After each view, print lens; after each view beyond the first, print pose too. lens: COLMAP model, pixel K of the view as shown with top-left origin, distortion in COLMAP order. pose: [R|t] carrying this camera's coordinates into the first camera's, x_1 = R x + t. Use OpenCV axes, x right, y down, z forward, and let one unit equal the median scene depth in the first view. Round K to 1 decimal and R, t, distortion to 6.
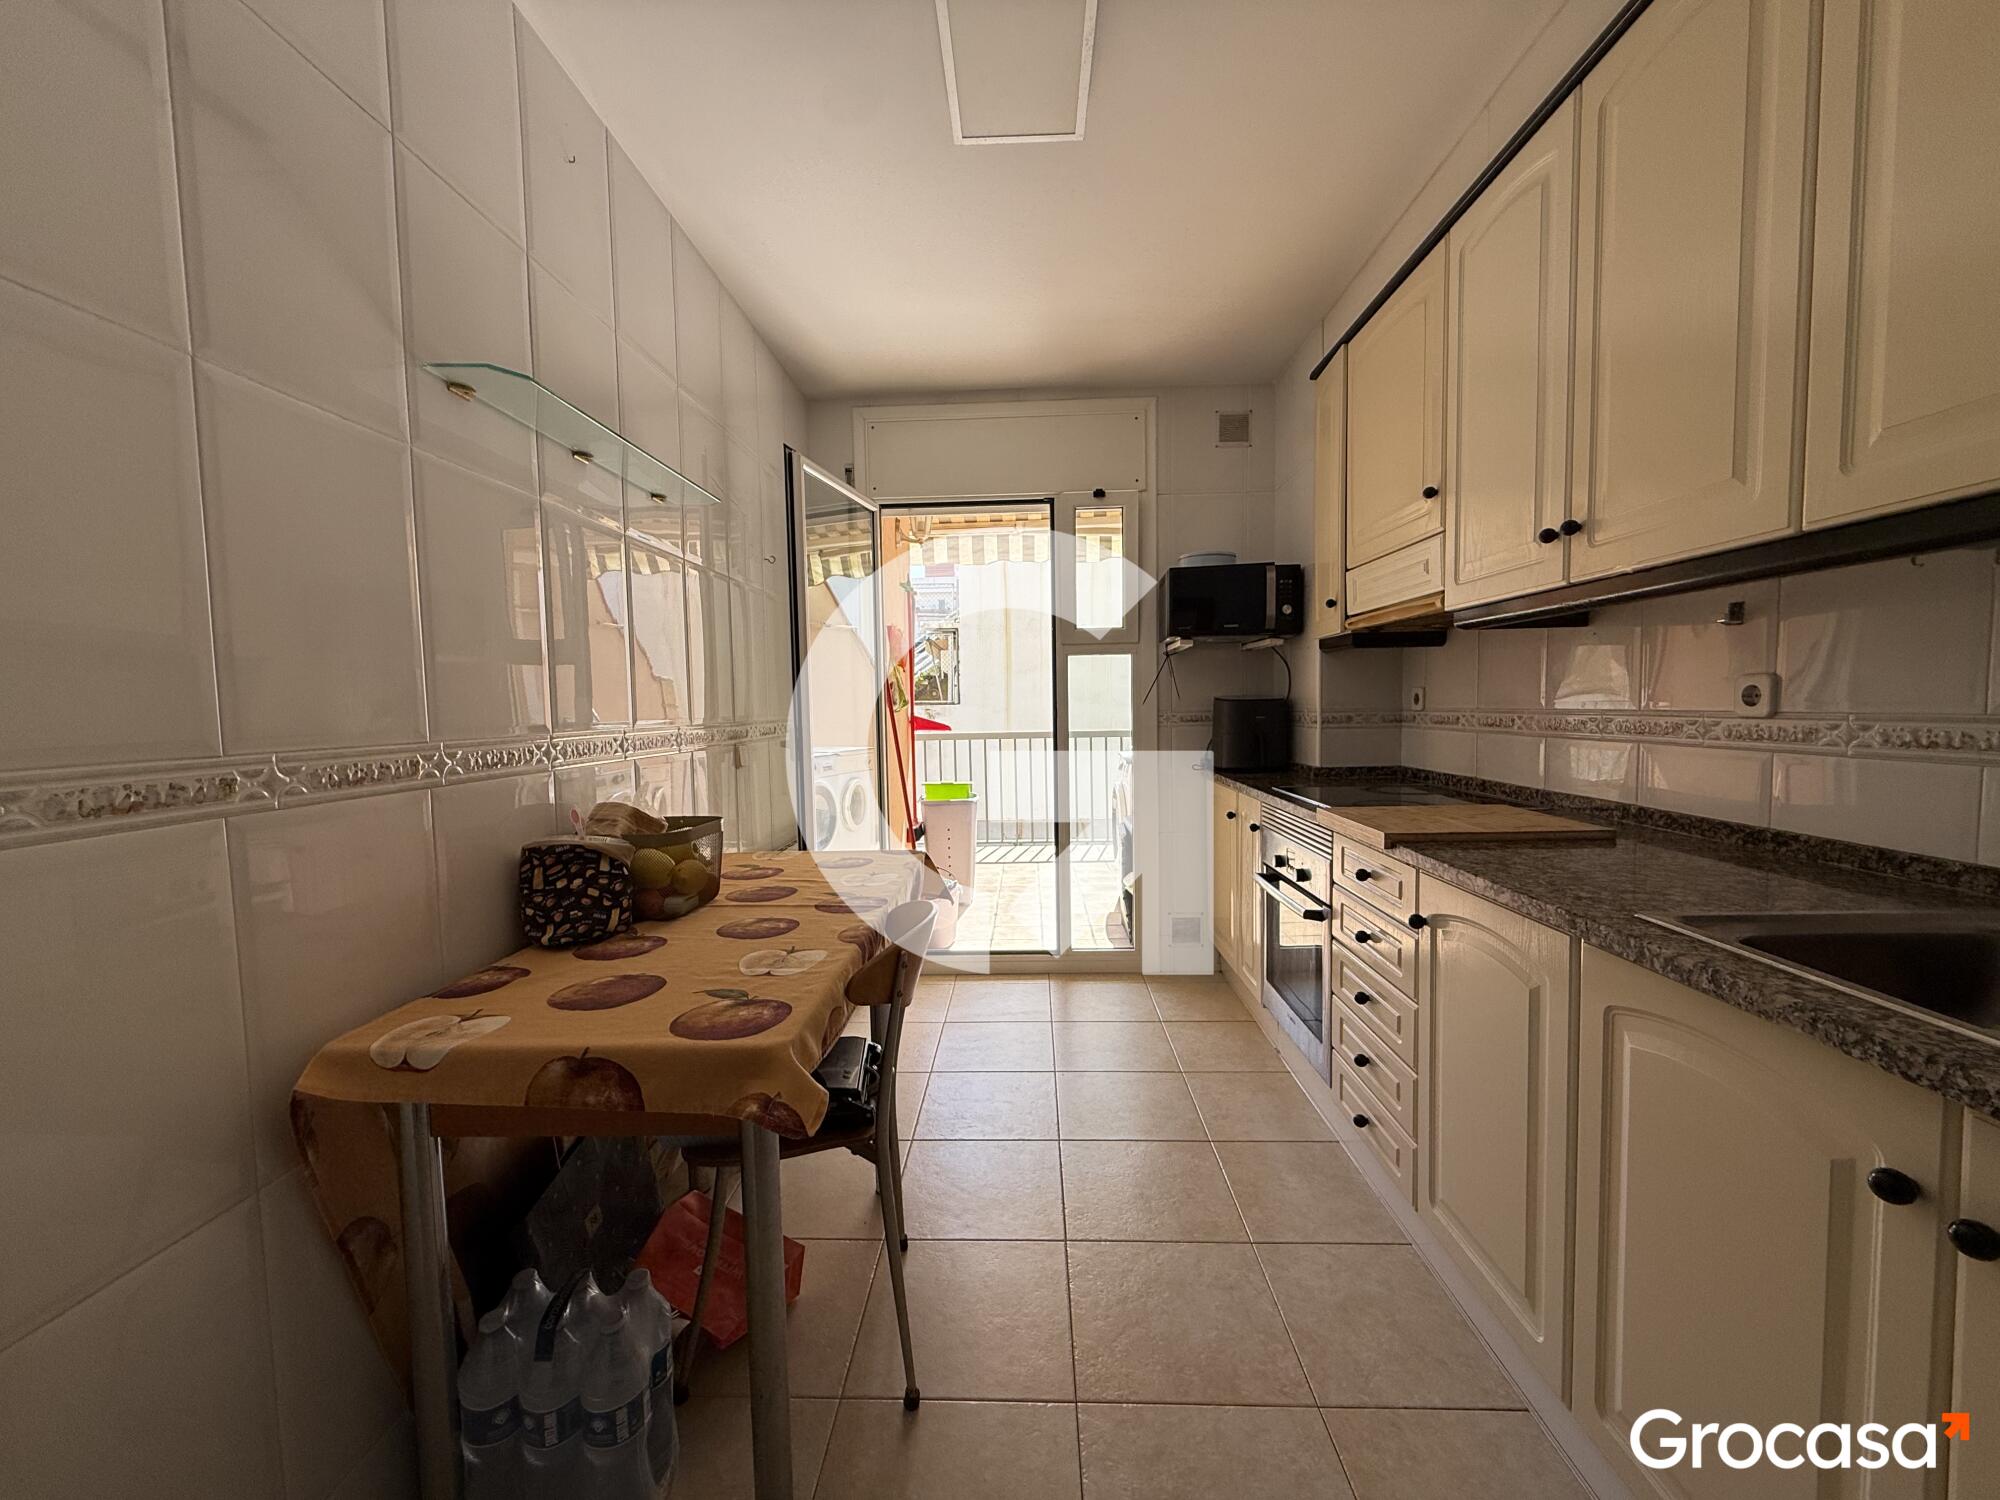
lens RADIAL K [[789.8, 0, 999.0], [0, 789.8, 754.4], [0, 0, 1]] dist [0.002191, -0.000691]
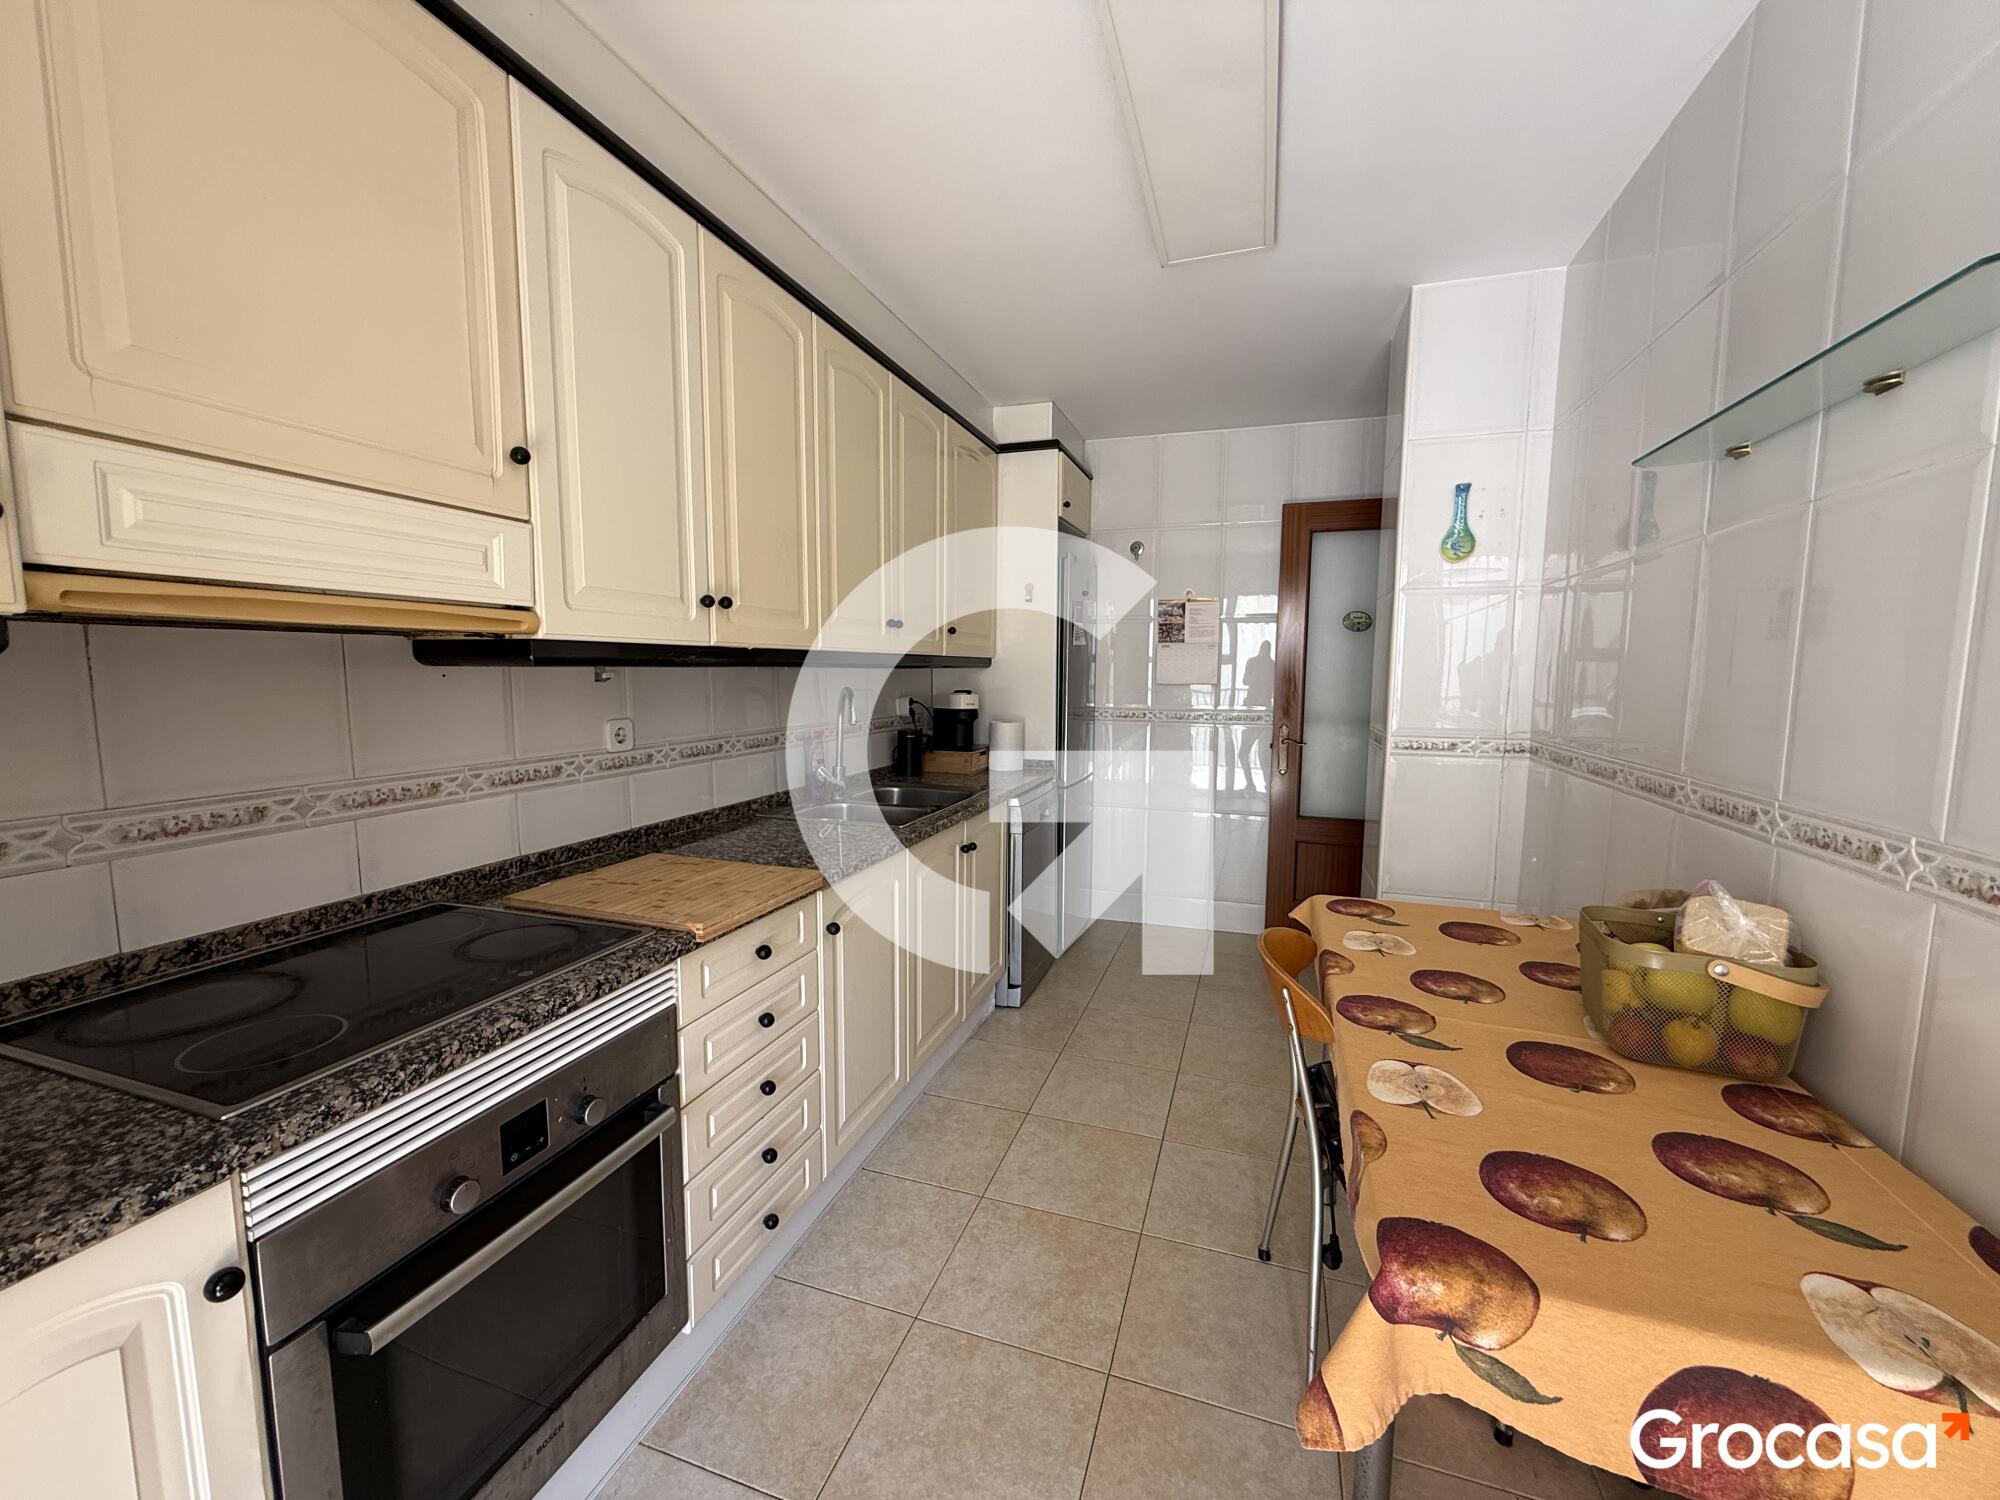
lens RADIAL K [[789.8, 0, 997.3], [0, 789.8, 752.1], [0, 0, 1]] dist [0.002191, -0.000691]
pose [[-0.958123, -0.015423, 0.285942, -0.042253], [0.032211, 0.986406, 0.161137, -0.242220], [-0.284540, 0.163599, -0.944602, 2.093618]]
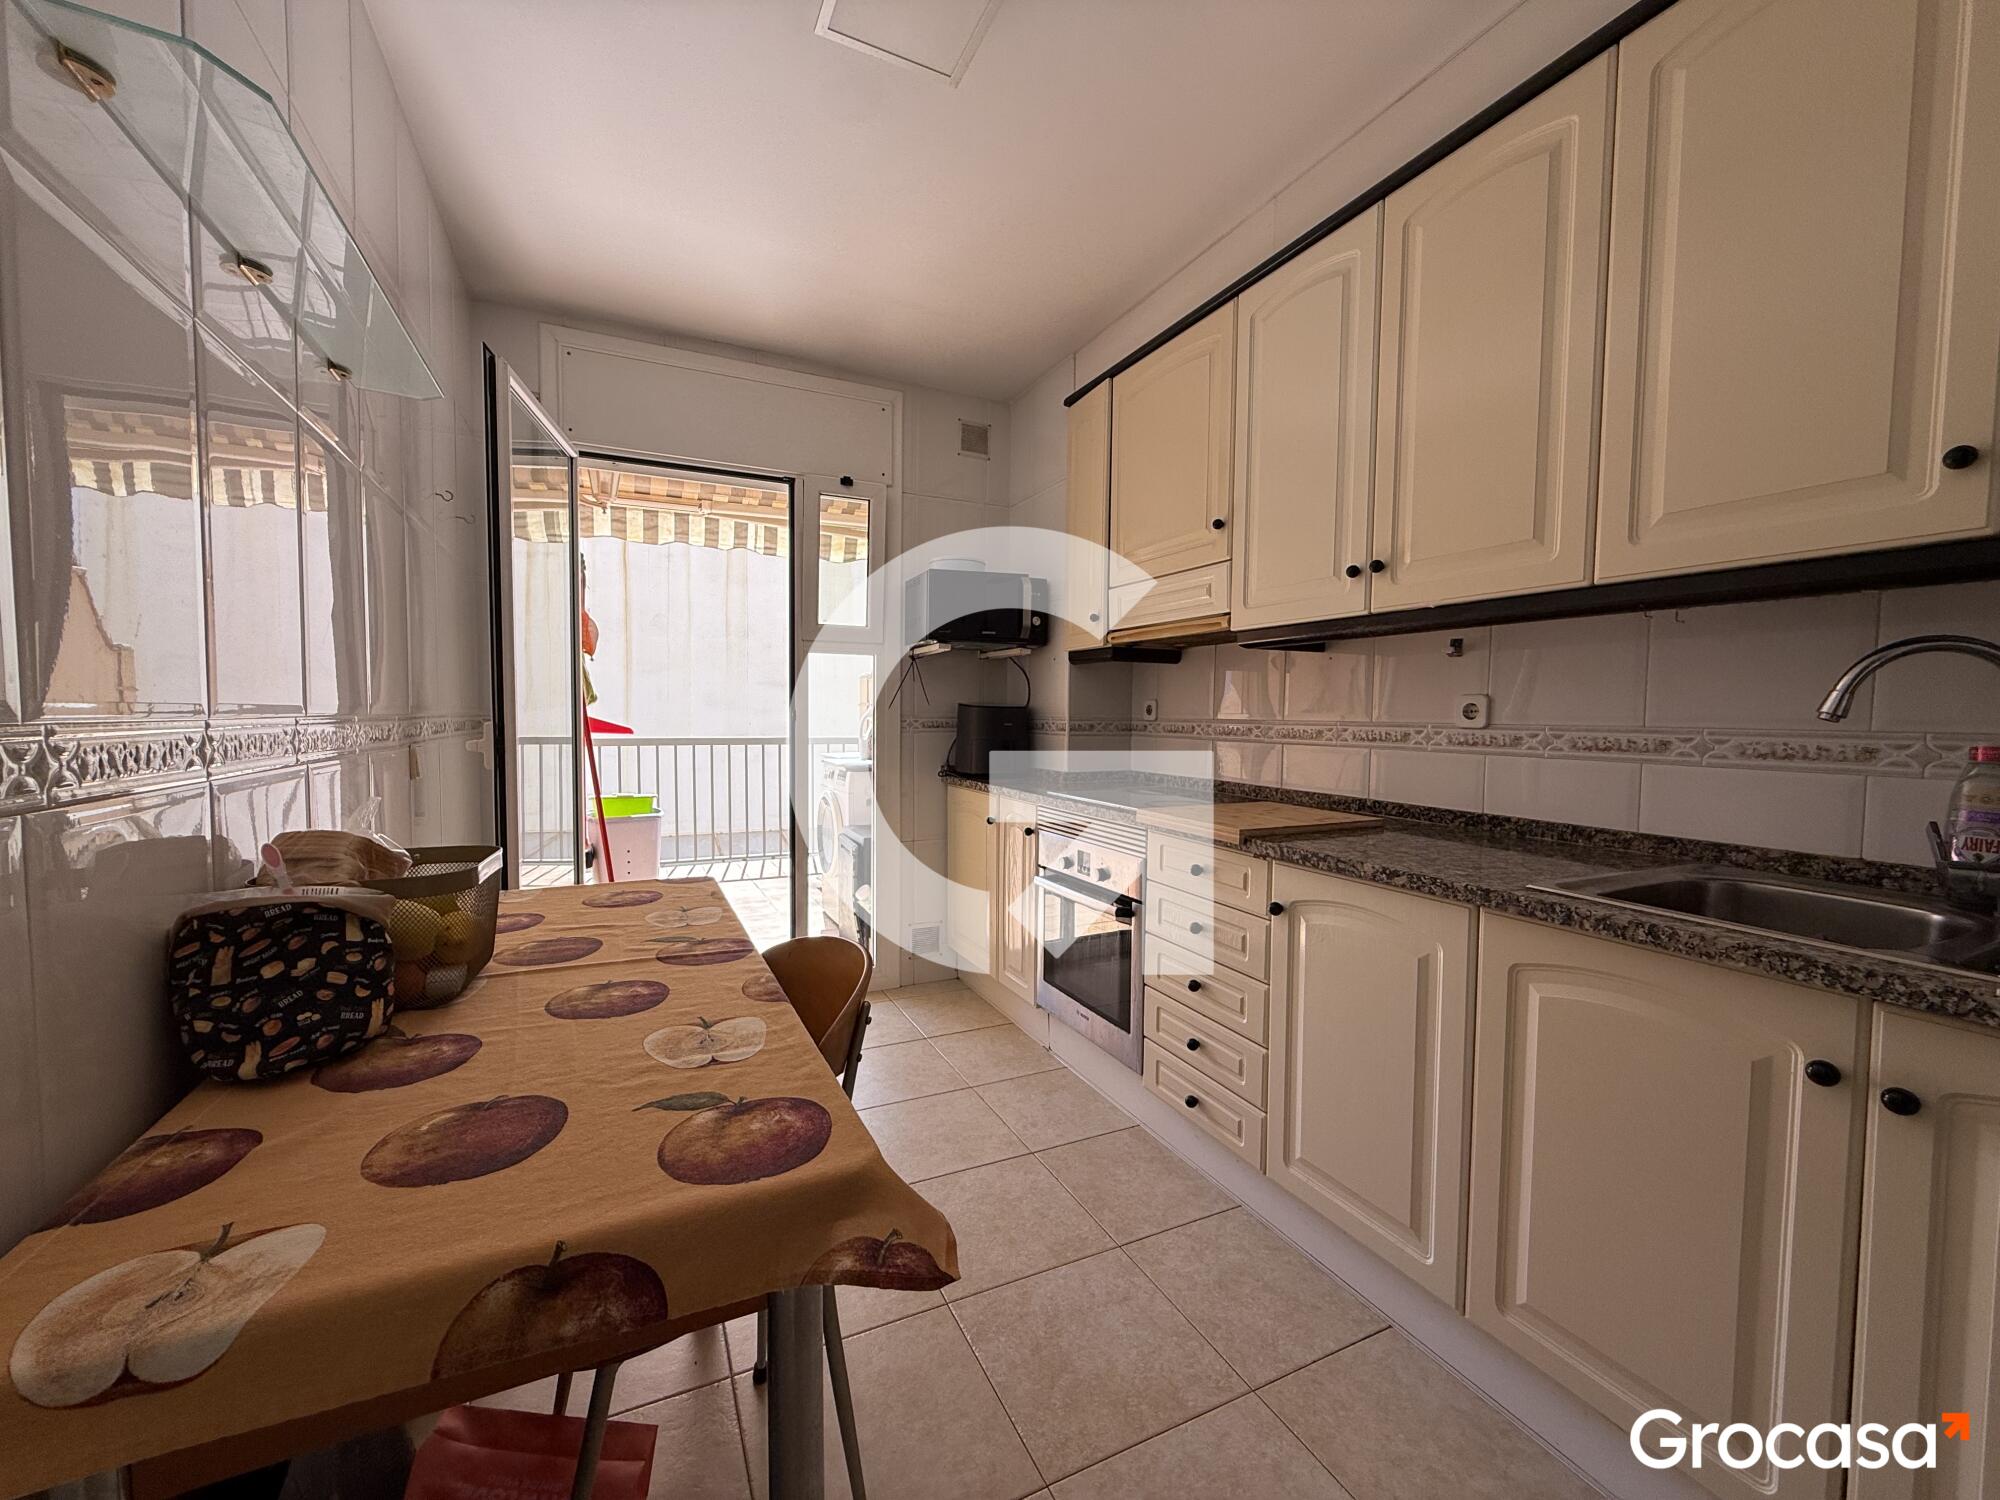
lens RADIAL K [[789.8, 0, 993.7], [0, 789.8, 754.7], [0, 0, 1]] dist [0.002191, -0.000691]
pose [[0.886183, 0.003443, 0.463322, -0.340431], [0.002630, 0.999919, -0.012462, 0.010774], [-0.463328, 0.012262, 0.886102, 0.216885]]
